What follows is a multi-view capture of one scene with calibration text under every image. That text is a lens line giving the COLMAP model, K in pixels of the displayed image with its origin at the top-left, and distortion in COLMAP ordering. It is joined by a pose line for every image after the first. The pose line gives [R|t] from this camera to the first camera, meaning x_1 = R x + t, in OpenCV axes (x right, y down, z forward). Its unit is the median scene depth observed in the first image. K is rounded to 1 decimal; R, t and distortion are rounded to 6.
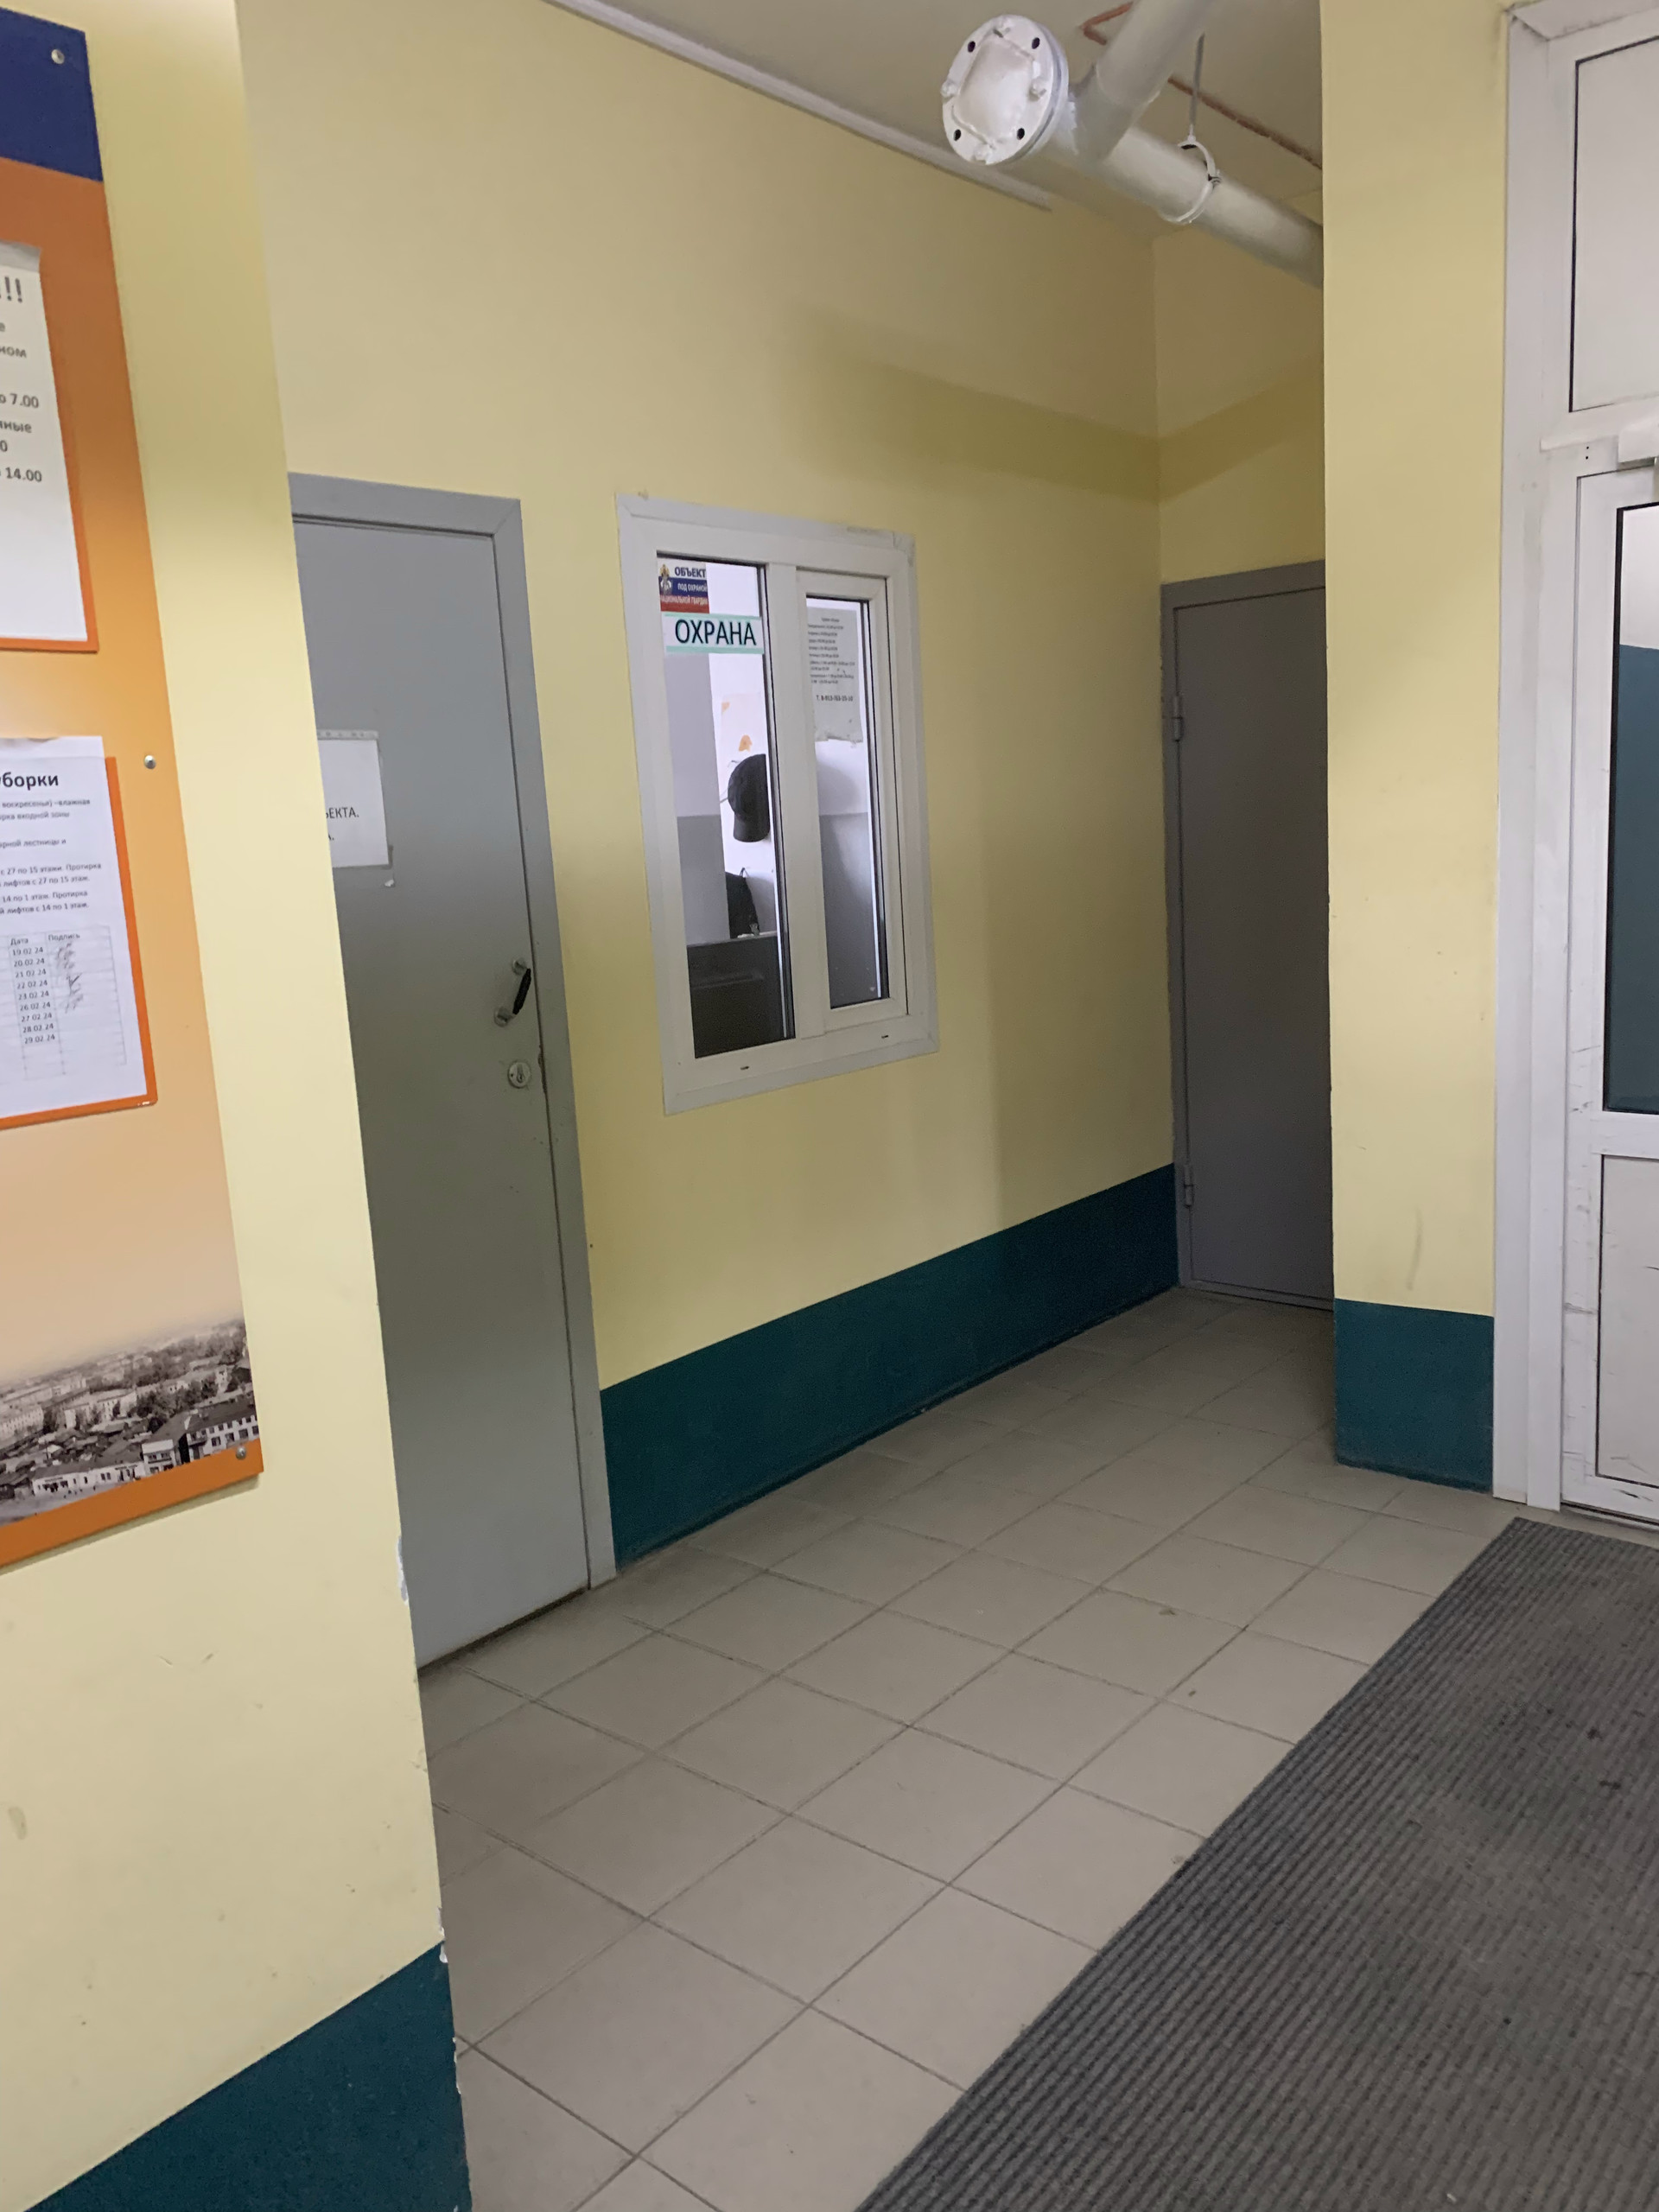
lens RADIAL K [[1679.9, 0, 824.1], [0, 1679.9, 1108.7], [0, 0, 1]] dist [0.029125, -0.029829]
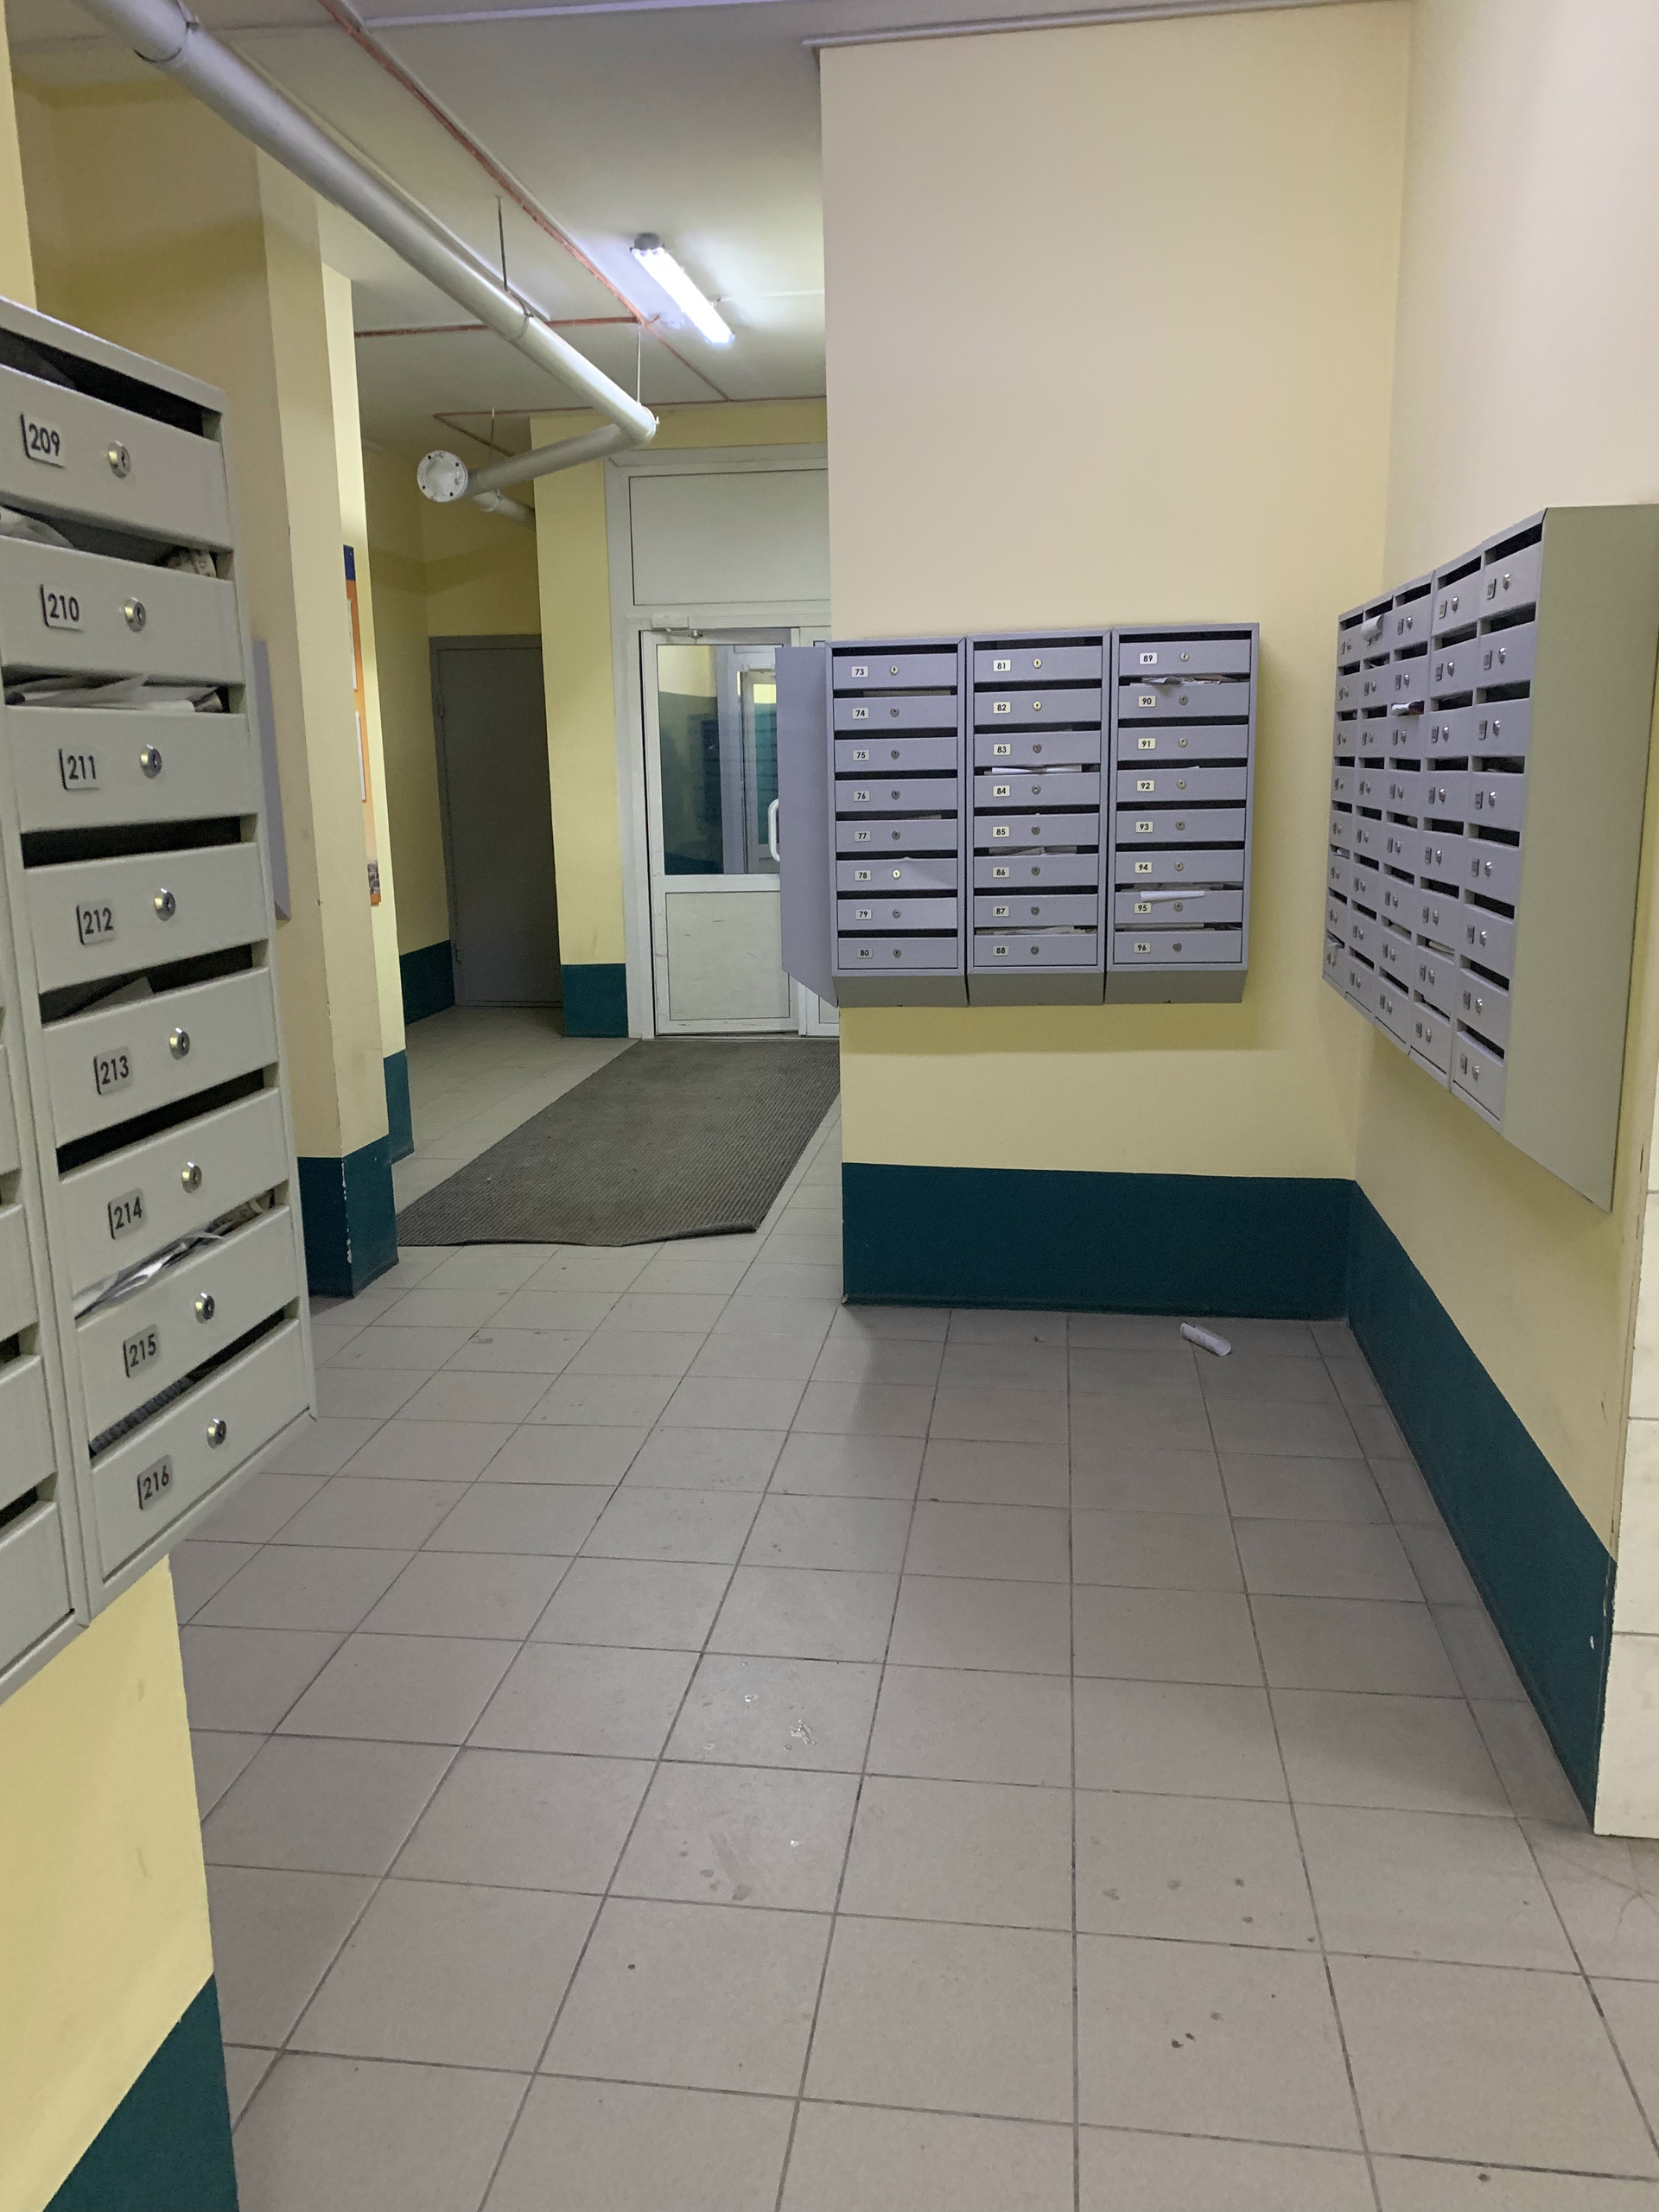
lens RADIAL K [[1679.9, 0, 830.2], [0, 1679.9, 1109.4], [0, 0, 1]] dist [0.029125, -0.029829]
pose [[0.840493, -0.066080, 0.537778, -0.720873], [0.057847, 0.997806, 0.032198, 0.286501], [-0.538726, 0.004047, 0.842471, -1.292961]]
